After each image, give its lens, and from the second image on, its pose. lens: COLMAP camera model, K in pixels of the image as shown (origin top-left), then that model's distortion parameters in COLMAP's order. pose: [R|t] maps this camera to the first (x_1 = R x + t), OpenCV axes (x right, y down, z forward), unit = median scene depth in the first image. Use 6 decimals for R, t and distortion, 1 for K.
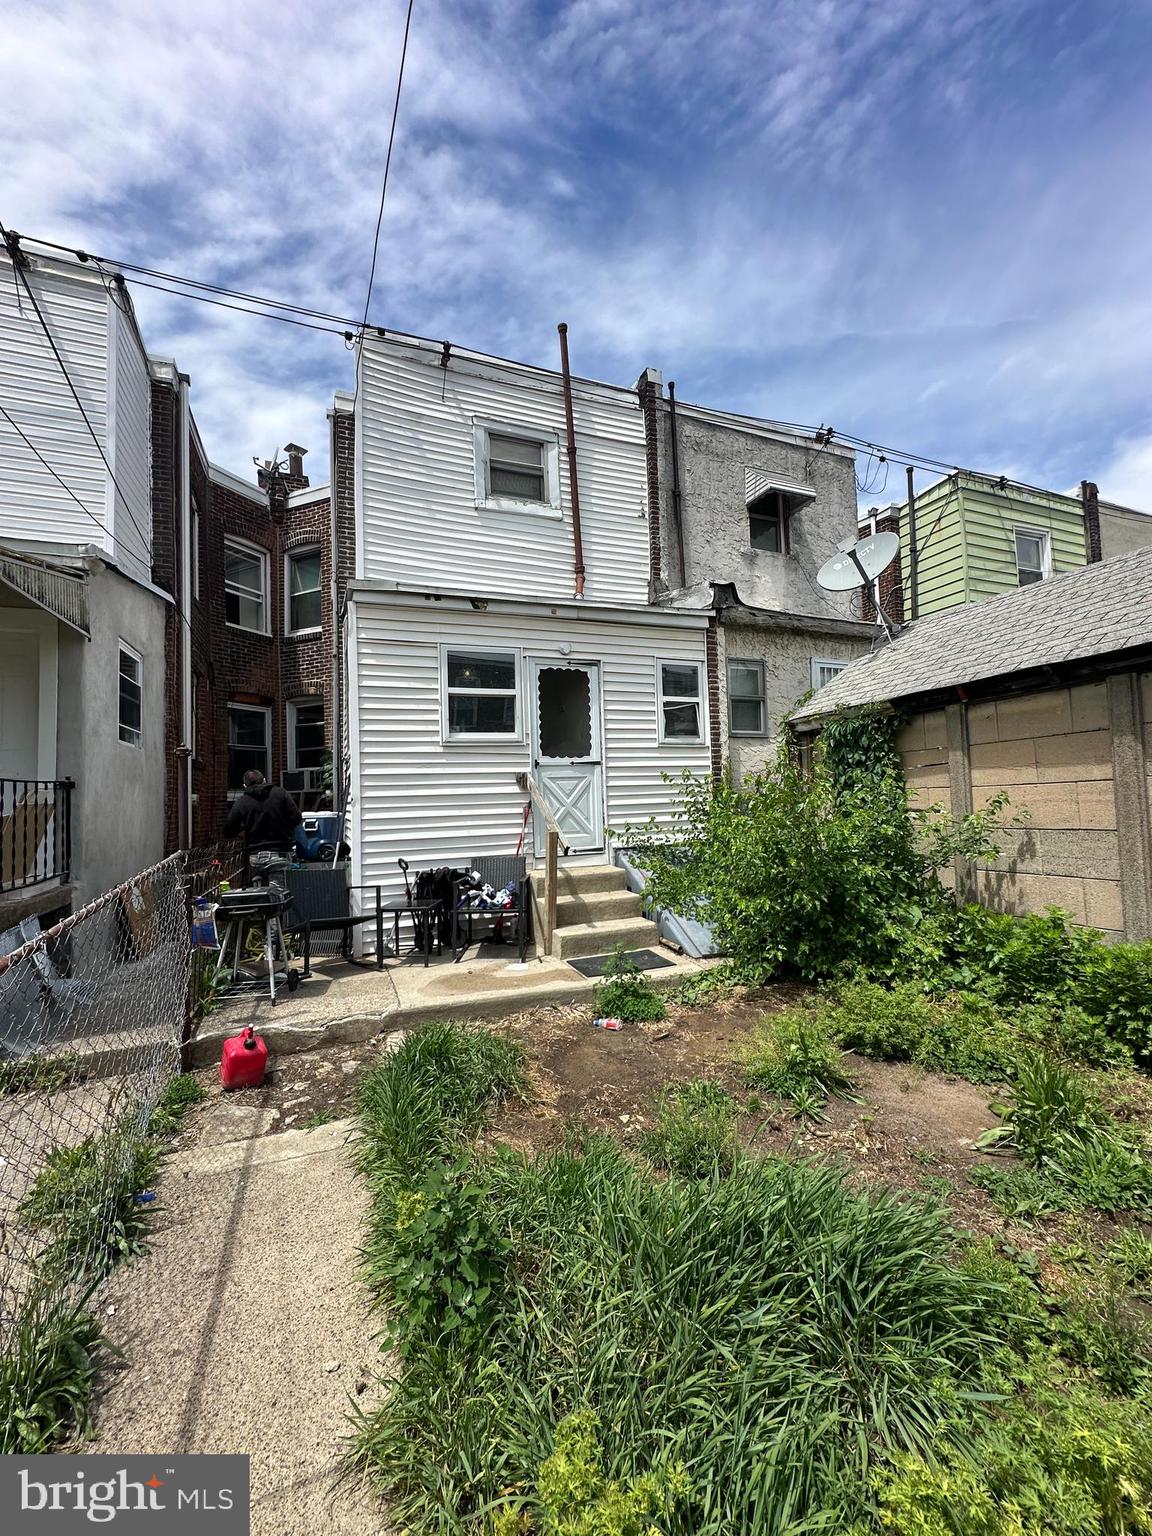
lens RADIAL K [[612.9, 0, 573.0], [0, 612.9, 767.1], [0, 0, 1]] dist [-0.005071, 0.000817]
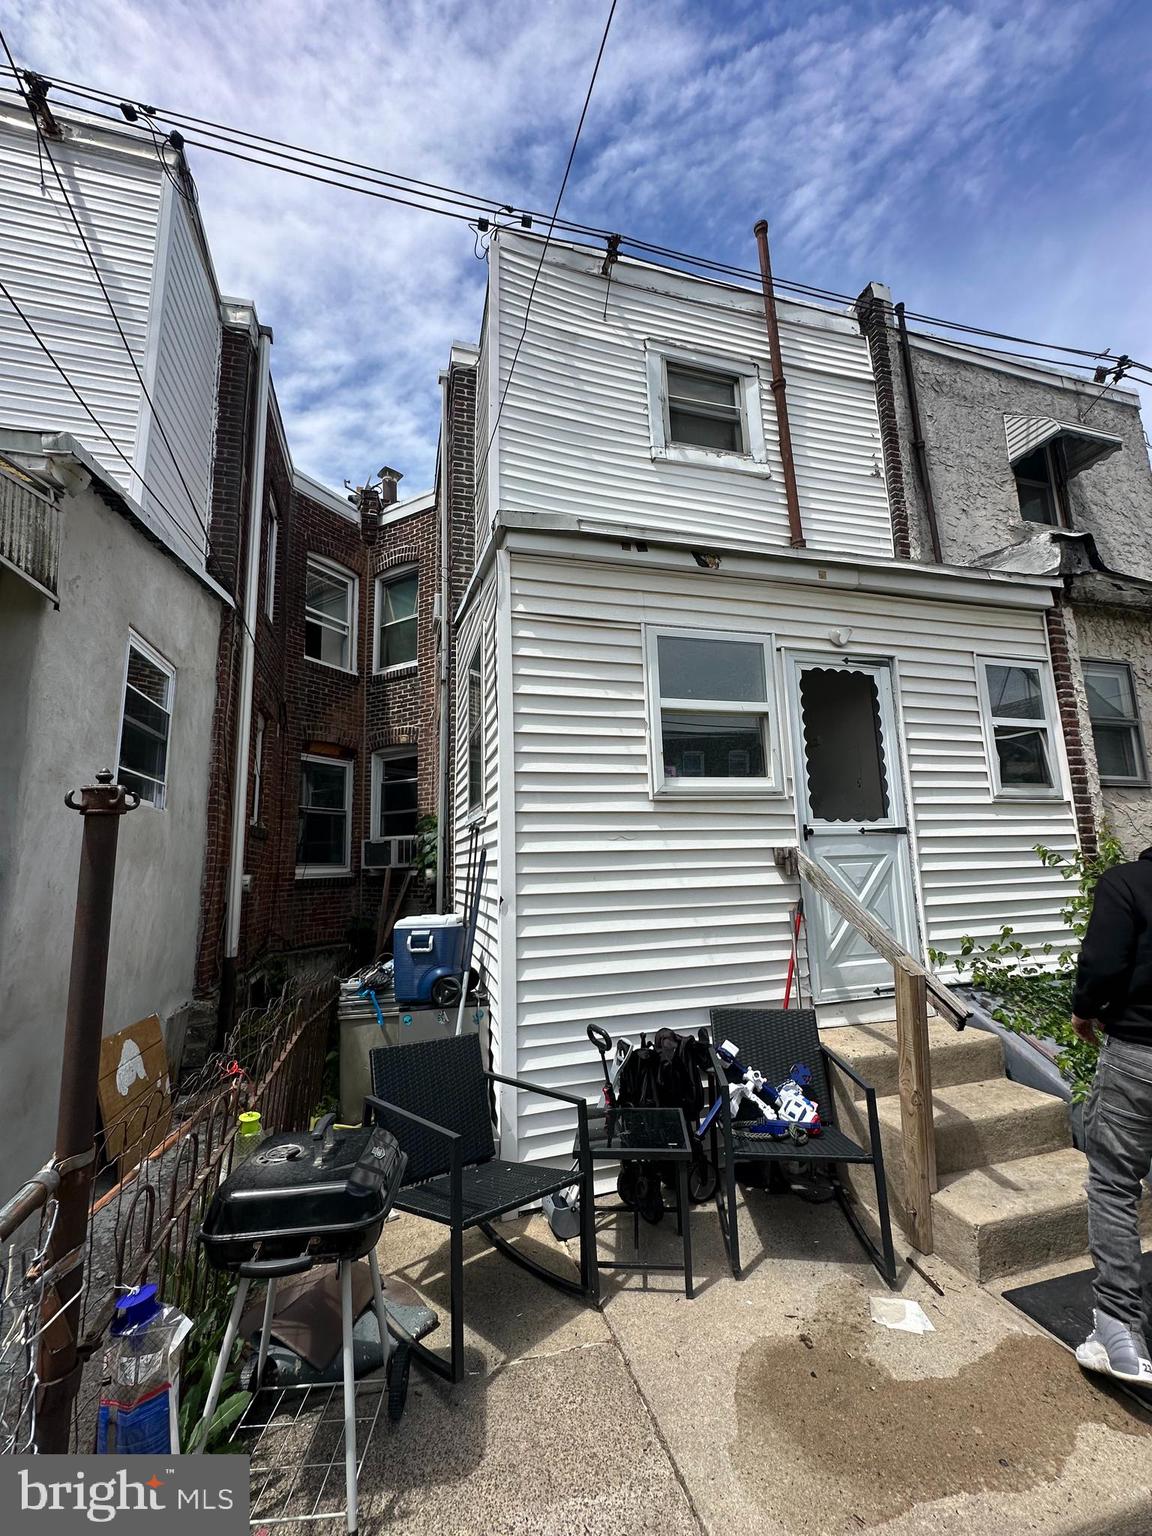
lens RADIAL K [[612.9, 0, 573.0], [0, 612.9, 767.1], [0, 0, 1]] dist [-0.005071, 0.000817]
pose [[0.994497, -0.011304, -0.104153, -0.190402], [0.000012, 0.994174, -0.107787, -0.003807], [0.104765, 0.107192, 0.988703, 0.365732]]
